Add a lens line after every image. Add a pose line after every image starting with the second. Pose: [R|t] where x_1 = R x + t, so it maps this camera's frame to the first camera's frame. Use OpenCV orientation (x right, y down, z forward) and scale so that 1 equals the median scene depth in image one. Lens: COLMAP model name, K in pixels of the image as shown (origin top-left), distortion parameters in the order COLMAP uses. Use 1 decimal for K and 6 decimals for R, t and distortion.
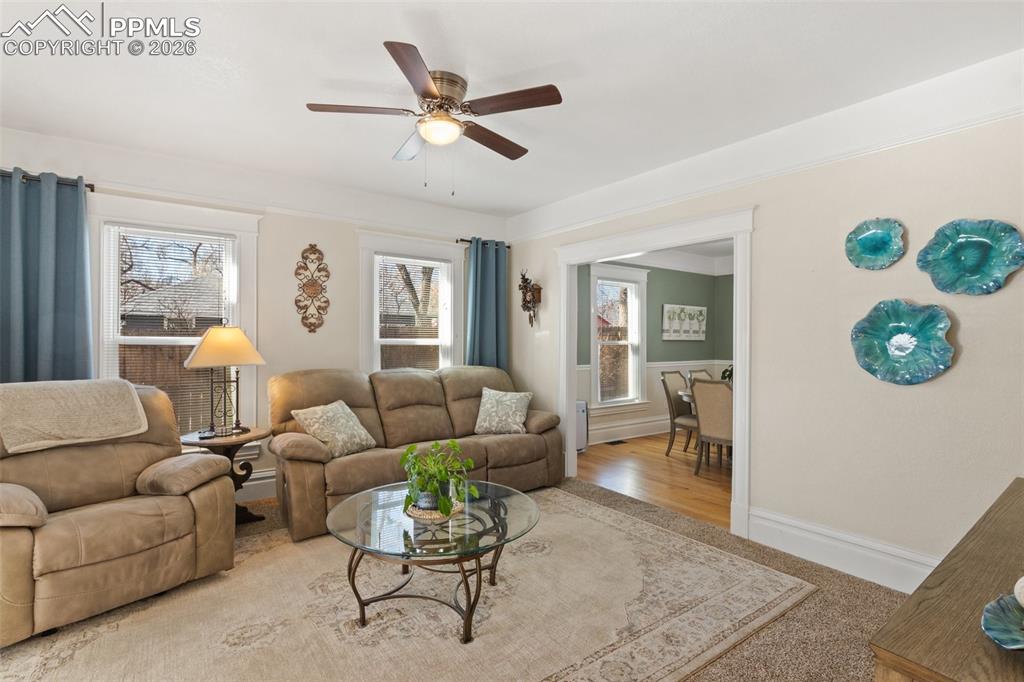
lens RADIAL K [[483.2, 0, 509.5], [0, 483.2, 338.2], [0, 0, 1]] dist [-0.007365, 0.001502]
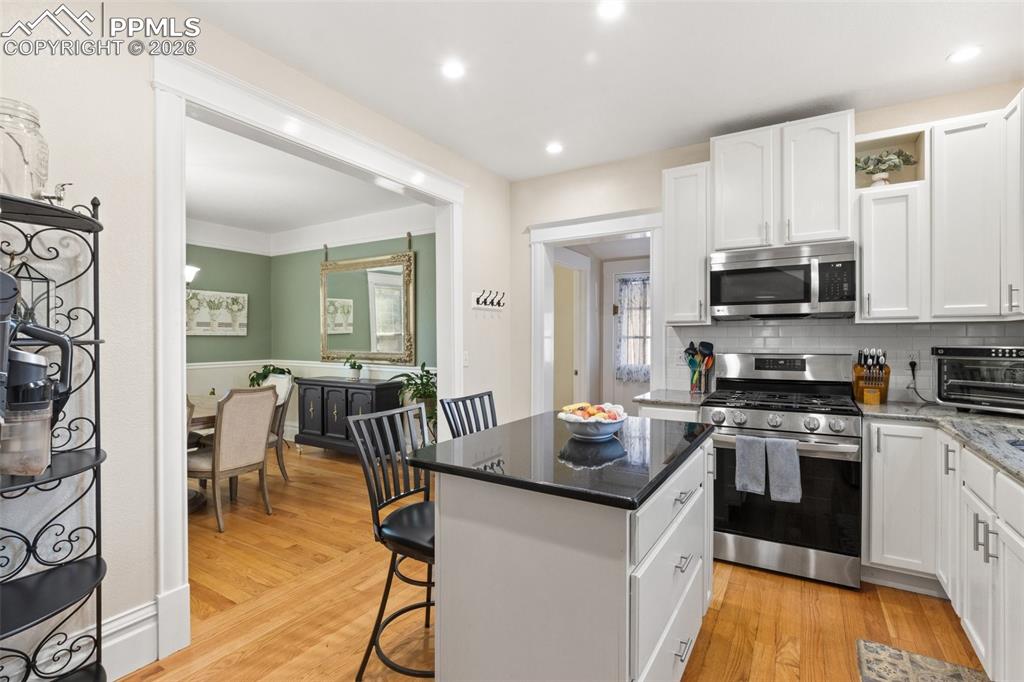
lens RADIAL K [[483.2, 0, 508.8], [0, 483.2, 336.6], [0, 0, 1]] dist [-0.007365, 0.001502]
pose [[0.915960, -0.007984, 0.401189, 0.512691], [0.006830, 0.999967, 0.004305, 0.006352], [-0.401210, -0.001203, 0.915985, 0.100409]]
